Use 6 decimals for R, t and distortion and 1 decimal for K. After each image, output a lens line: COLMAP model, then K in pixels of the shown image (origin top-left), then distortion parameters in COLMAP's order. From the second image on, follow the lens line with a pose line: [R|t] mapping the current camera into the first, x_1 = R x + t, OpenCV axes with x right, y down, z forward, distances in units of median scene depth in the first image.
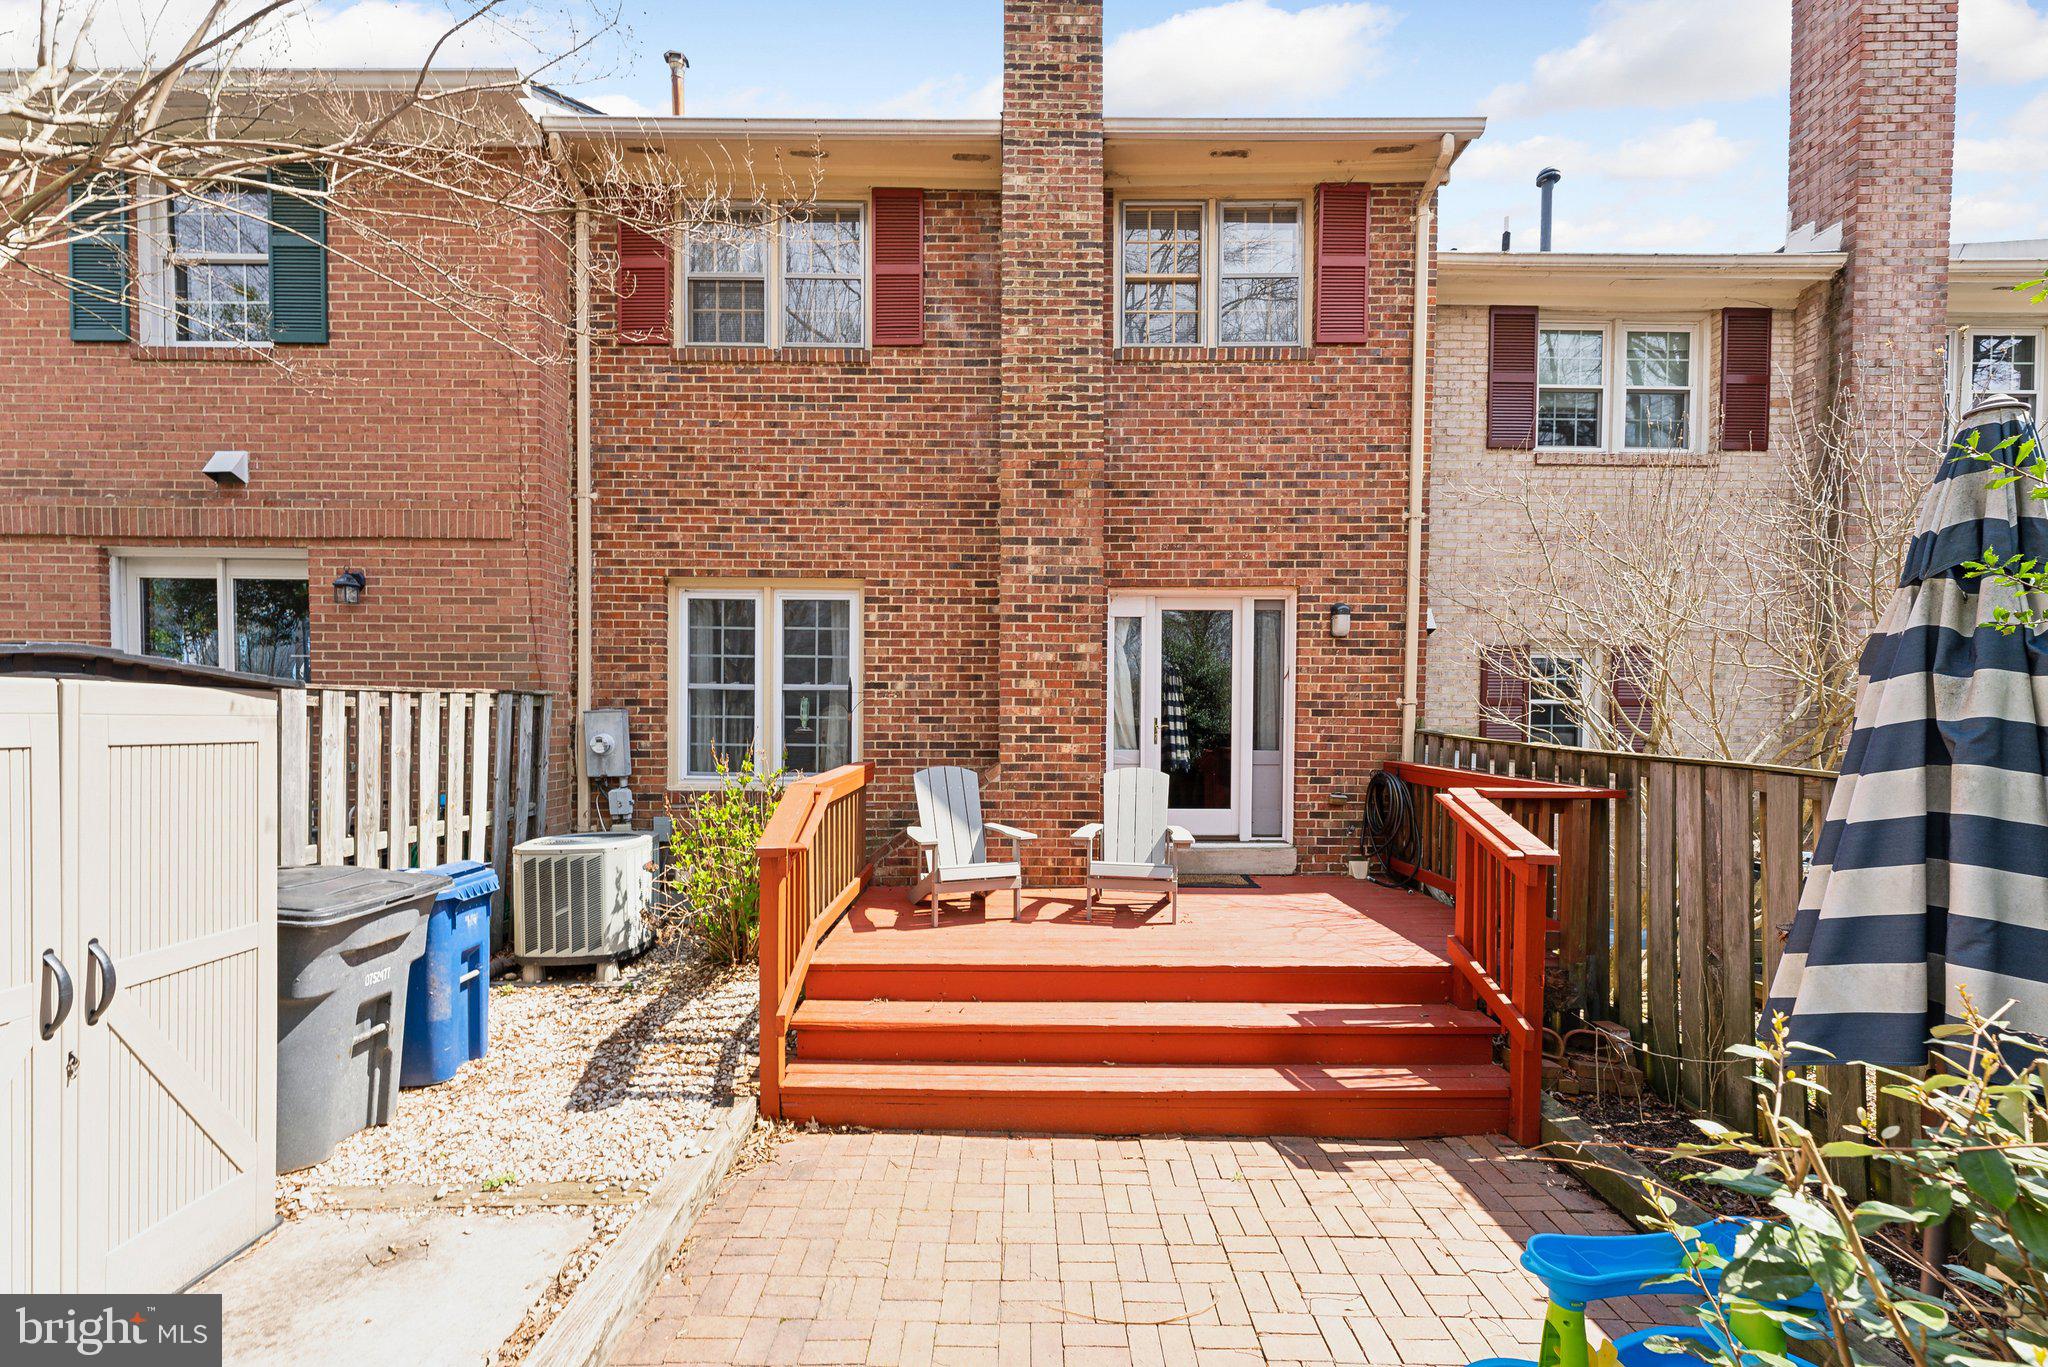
lens RADIAL K [[984.9, 0, 1012.7], [0, 984.9, 678.6], [0, 0, 1]] dist [-0.000748, 0.000439]
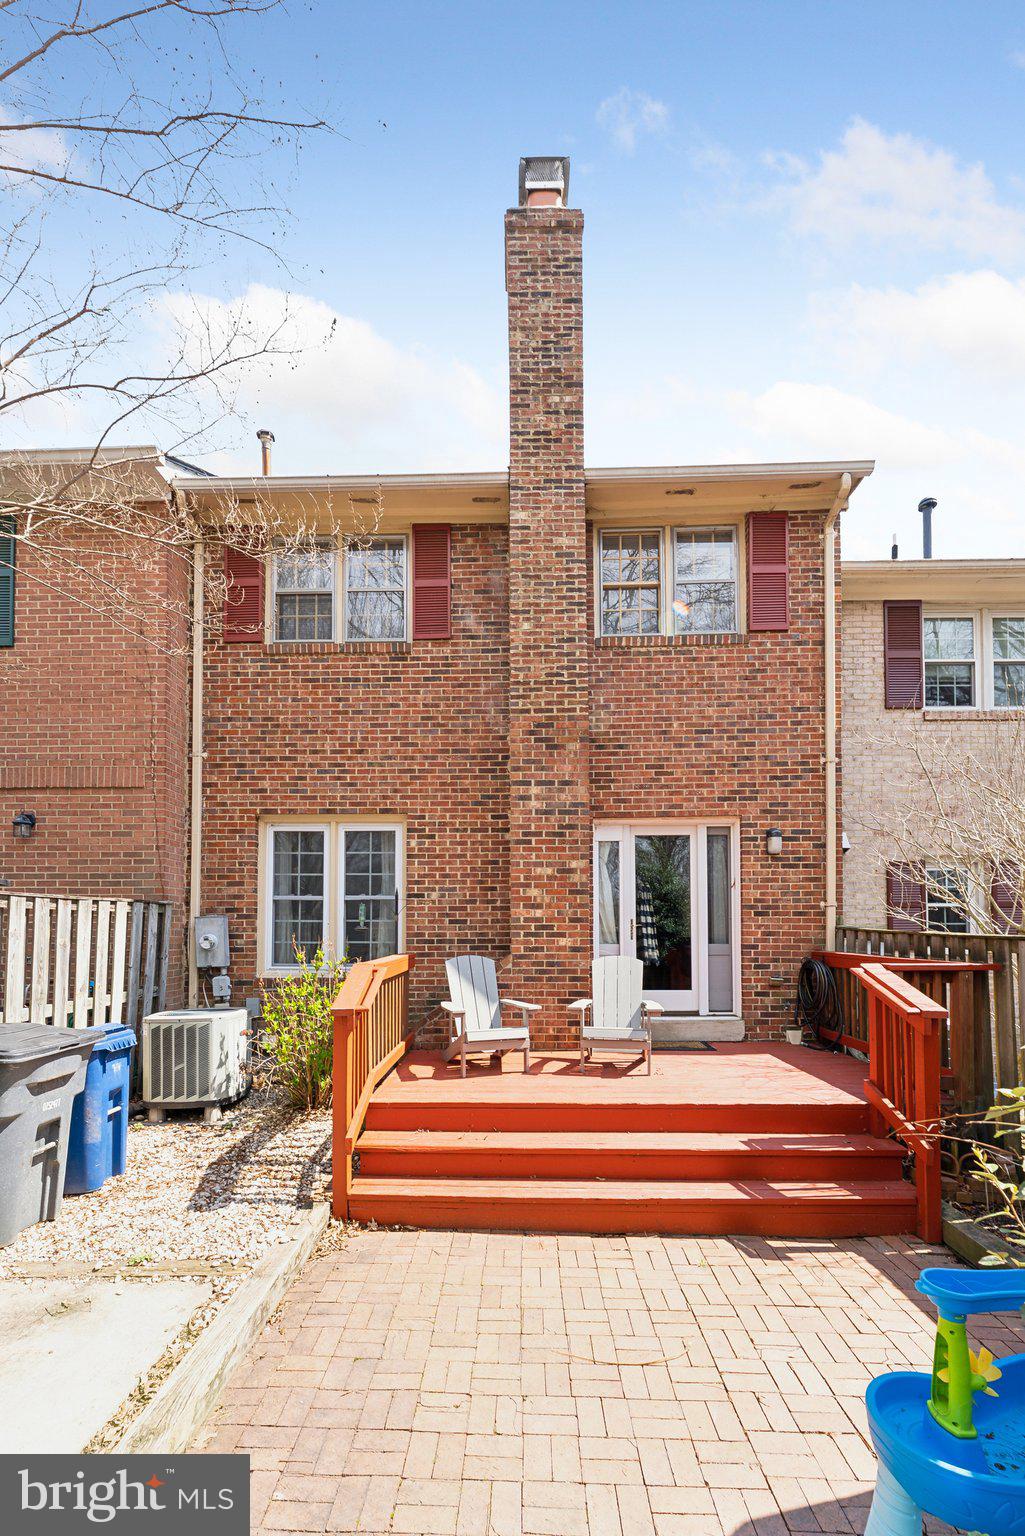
lens RADIAL K [[620.6, 0, 522.3], [0, 620.6, 771.6], [0, 0, 1]] dist [-0.000980, -0.000218]
pose [[0.999307, -0.009544, -0.035982, 0.033083], [0.007568, 0.998476, -0.054659, -0.109027], [0.036449, 0.054349, 0.997857, 0.172013]]
